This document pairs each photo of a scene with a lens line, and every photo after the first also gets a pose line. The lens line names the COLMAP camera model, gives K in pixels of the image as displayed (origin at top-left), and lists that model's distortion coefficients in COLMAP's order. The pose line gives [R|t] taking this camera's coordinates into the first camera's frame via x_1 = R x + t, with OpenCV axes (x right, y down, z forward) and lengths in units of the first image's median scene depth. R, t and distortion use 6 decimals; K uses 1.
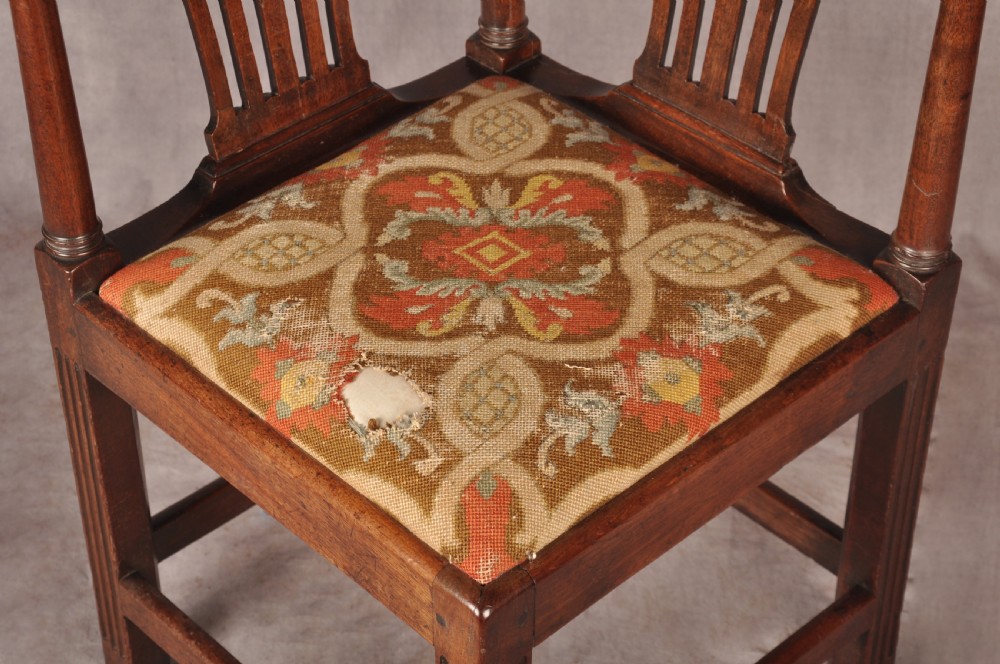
lens RADIAL K [[2040.0, 0, 500.0], [0, 2040.0, 332.0], [0, 0, 1]] dist [0.329296, 0.080123]
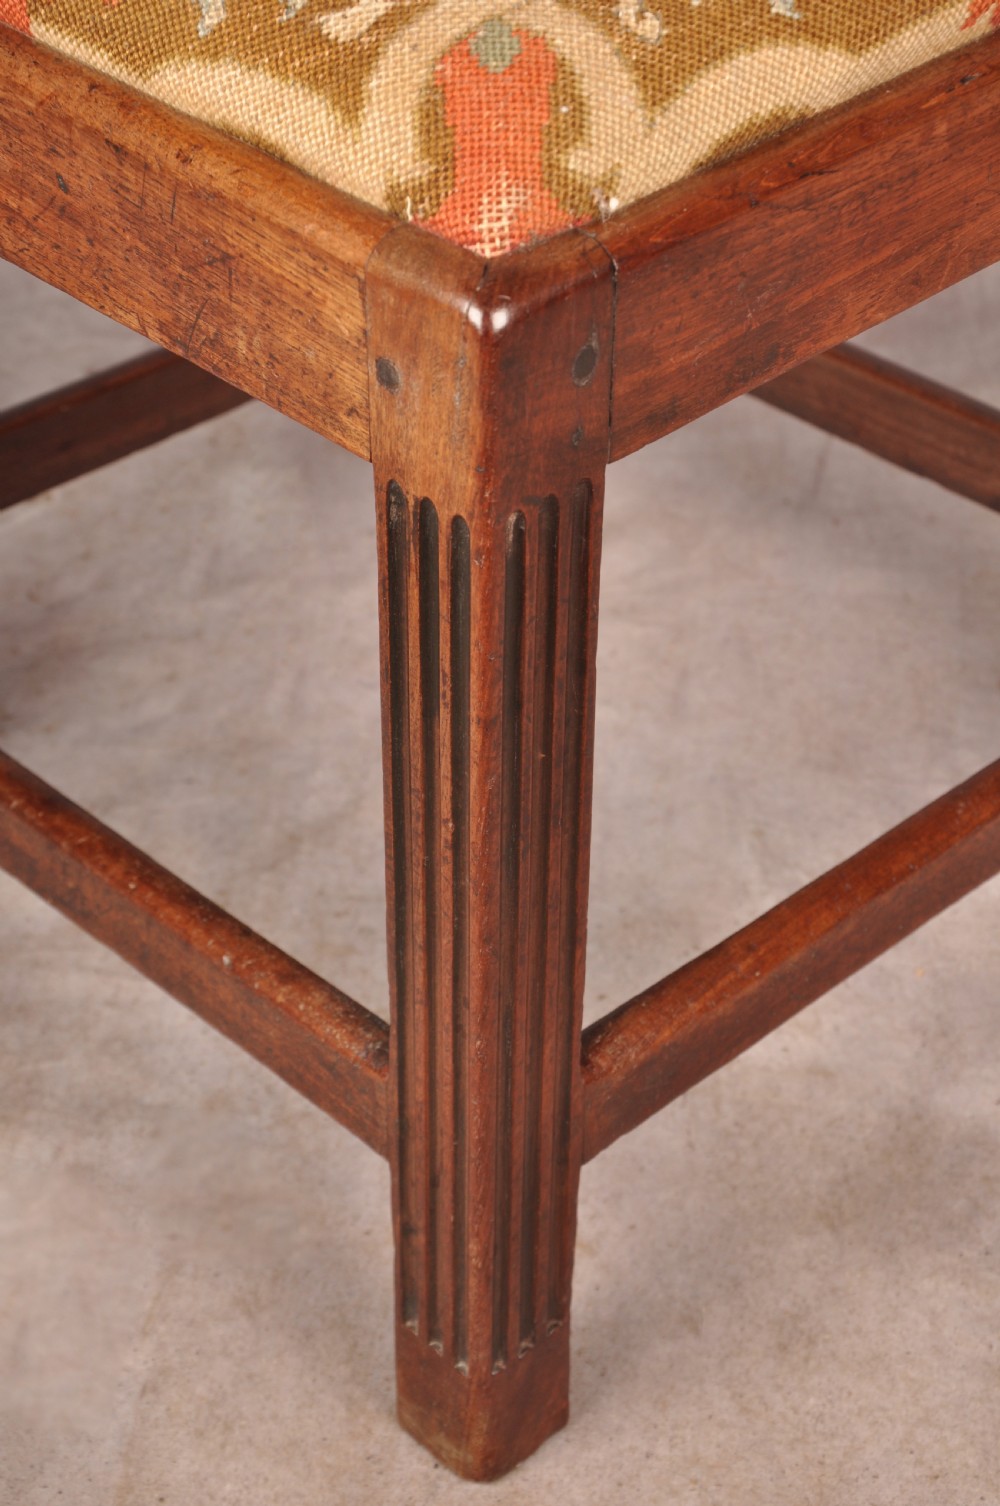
lens RADIAL K [[2862.4, 0, 514.1], [0, 2862.4, 744.3], [0, 0, 1]] dist [0.300710, 0.209196]
pose [[0.999929, -0.003254, 0.011451, -0.008957], [0.003771, 0.998958, -0.045474, 0.215765], [-0.011291, 0.045514, 0.998900, 0.377747]]
